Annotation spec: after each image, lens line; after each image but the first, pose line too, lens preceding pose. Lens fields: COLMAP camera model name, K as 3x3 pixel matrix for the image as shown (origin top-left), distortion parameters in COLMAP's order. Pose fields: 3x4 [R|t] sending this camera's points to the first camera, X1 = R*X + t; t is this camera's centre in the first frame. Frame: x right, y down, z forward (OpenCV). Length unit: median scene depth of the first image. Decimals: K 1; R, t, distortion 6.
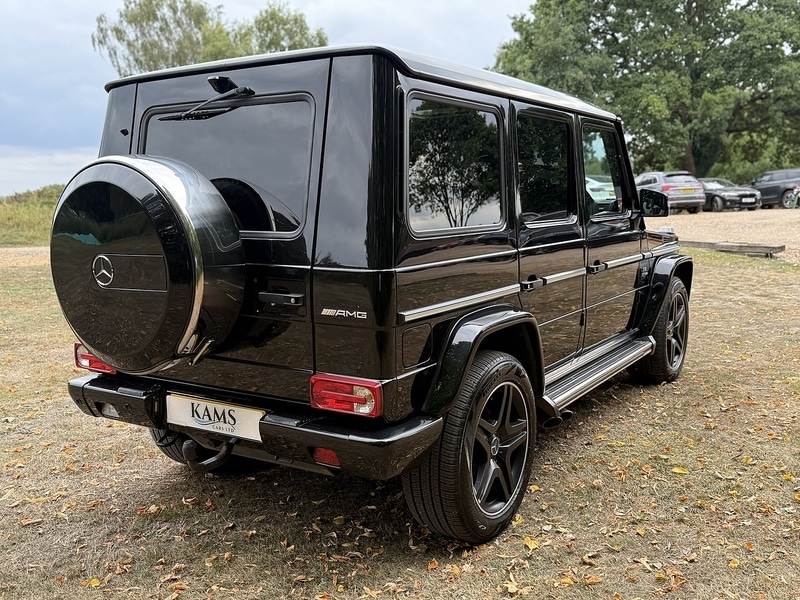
lens RADIAL K [[731.4, 0, 400.5], [0, 731.4, 303.7], [0, 0, 1]] dist [0.156501, -0.325394]
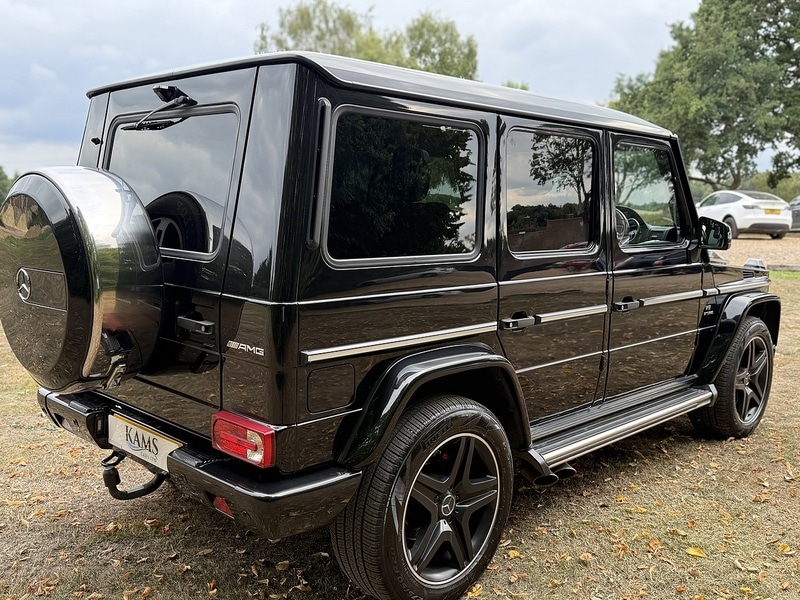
lens RADIAL K [[739.1, 0, 395.2], [0, 739.1, 302.3], [0, 0, 1]] dist [0.096299, -0.164992]
pose [[0.980578, 0.062624, -0.185864, 0.203797], [-0.064791, 0.997883, -0.005604, -0.037400], [0.185120, 0.017538, 0.982559, 0.104693]]
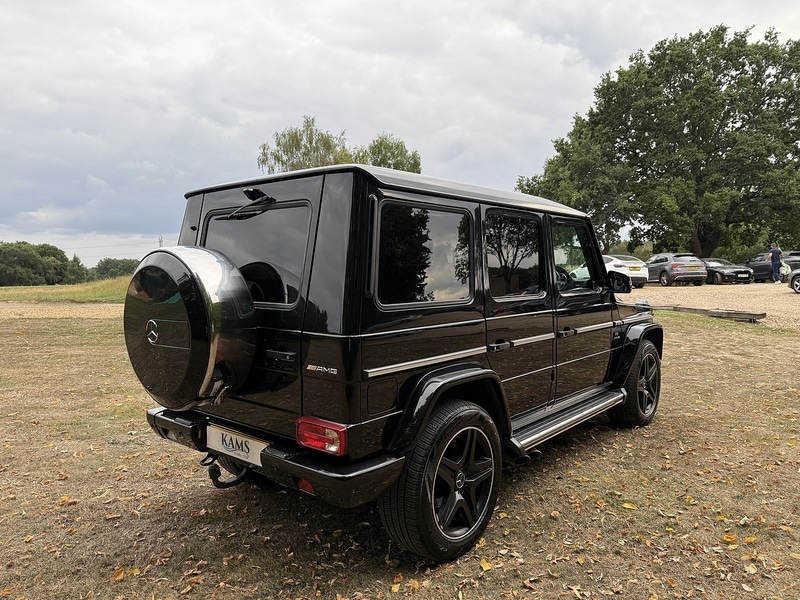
lens RADIAL K [[545.3, 0, 401.9], [0, 545.3, 296.3], [0, 0, 1]] dist [0.066906, -0.108496]
pose [[0.991988, 0.015803, -0.125338, 0.133442], [-0.027523, 0.995348, -0.092335, -0.022204], [0.123295, 0.095044, 0.987808, 0.055998]]
